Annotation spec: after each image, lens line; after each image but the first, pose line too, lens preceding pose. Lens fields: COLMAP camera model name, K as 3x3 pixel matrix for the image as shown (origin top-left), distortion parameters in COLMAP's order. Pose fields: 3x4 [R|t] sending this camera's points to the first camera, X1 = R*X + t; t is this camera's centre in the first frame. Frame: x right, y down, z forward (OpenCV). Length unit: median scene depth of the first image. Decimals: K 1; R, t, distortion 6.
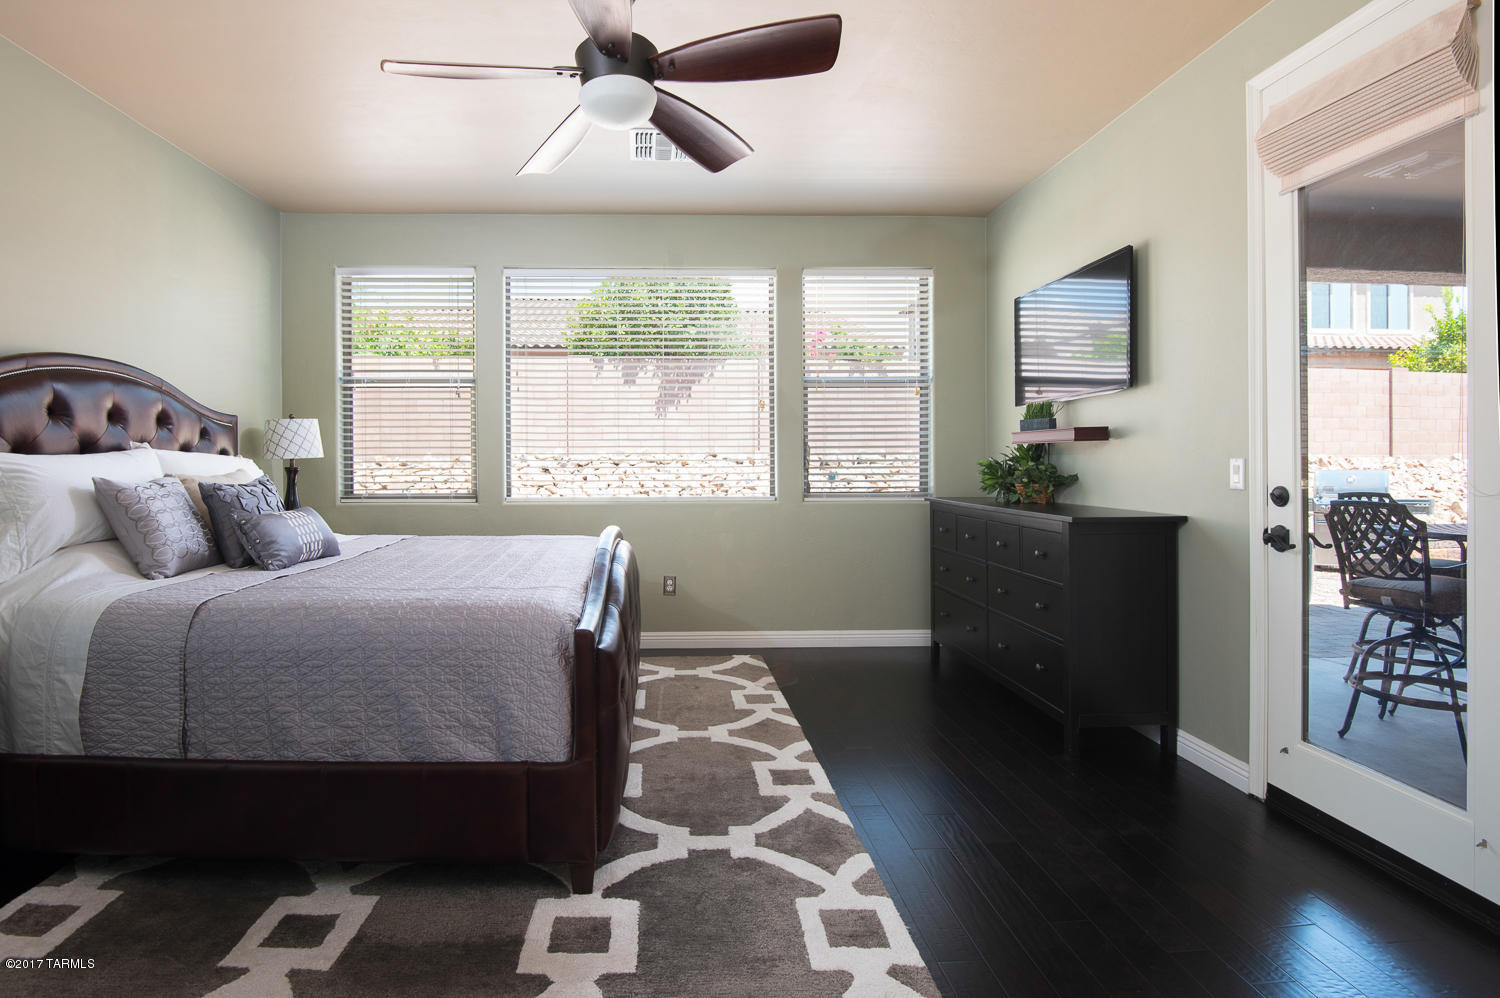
lens RADIAL K [[711.9, 0, 749.3], [0, 711.9, 471.1], [0, 0, 1]] dist [-0.027432, -0.001288]
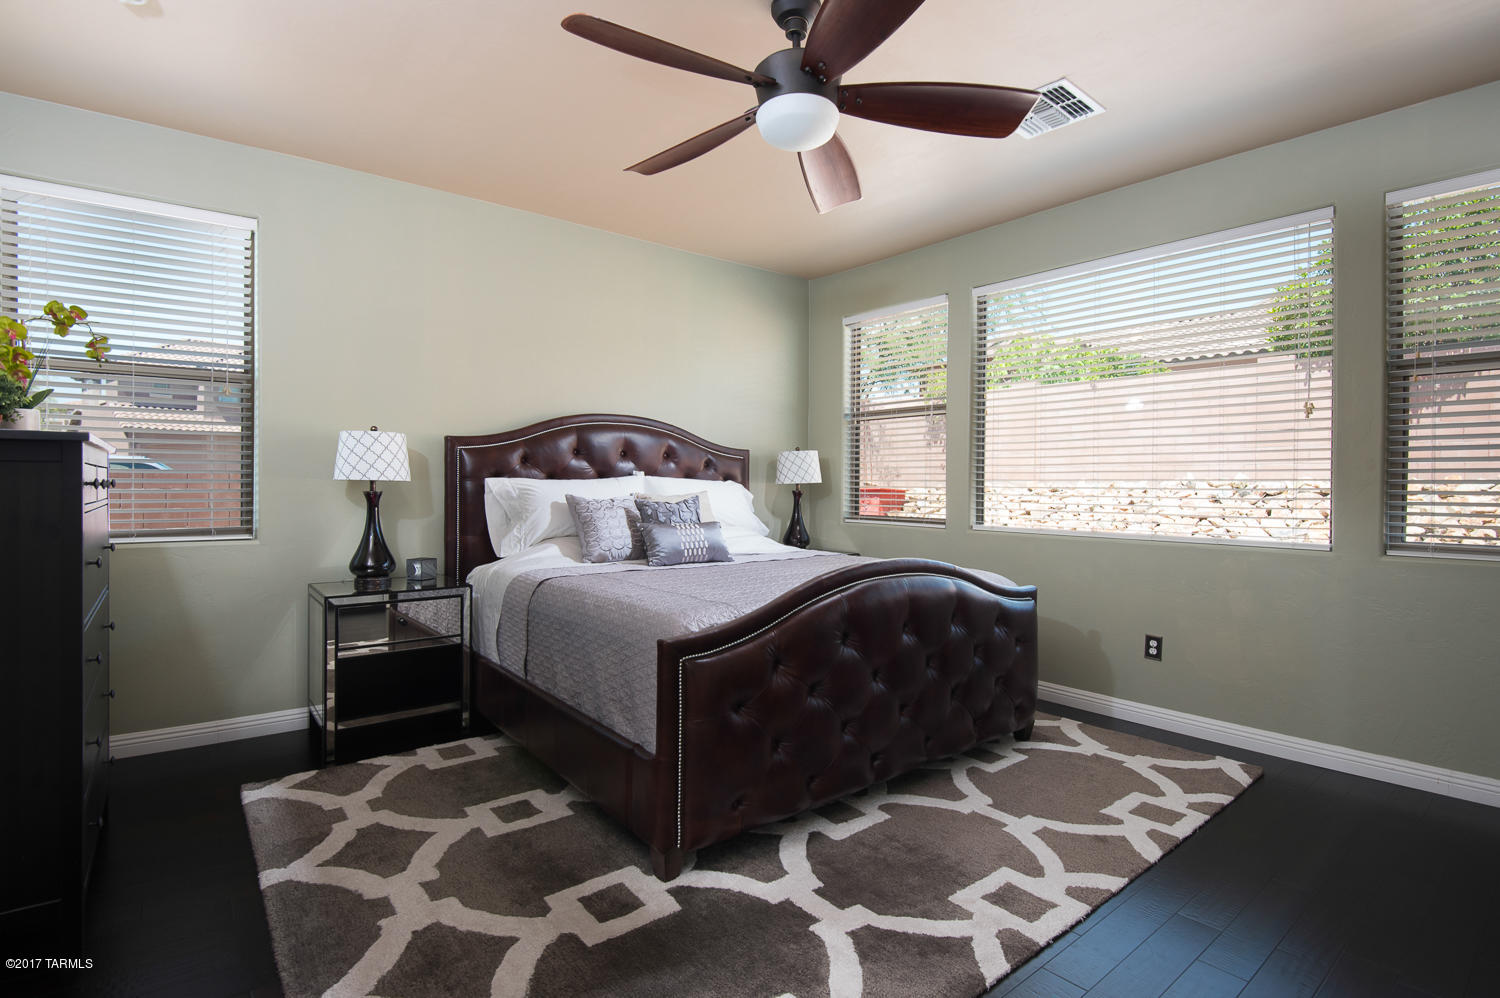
lens RADIAL K [[735.6, 0, 750.0], [0, 735.6, 499.0], [0, 0, 1]] dist [-0.001613, -0.000727]
pose [[0.597535, 0.022873, -0.801516, 0.472981], [-0.021729, 0.999688, 0.012329, -0.006999], [0.801548, 0.010049, 0.597846, 0.263329]]
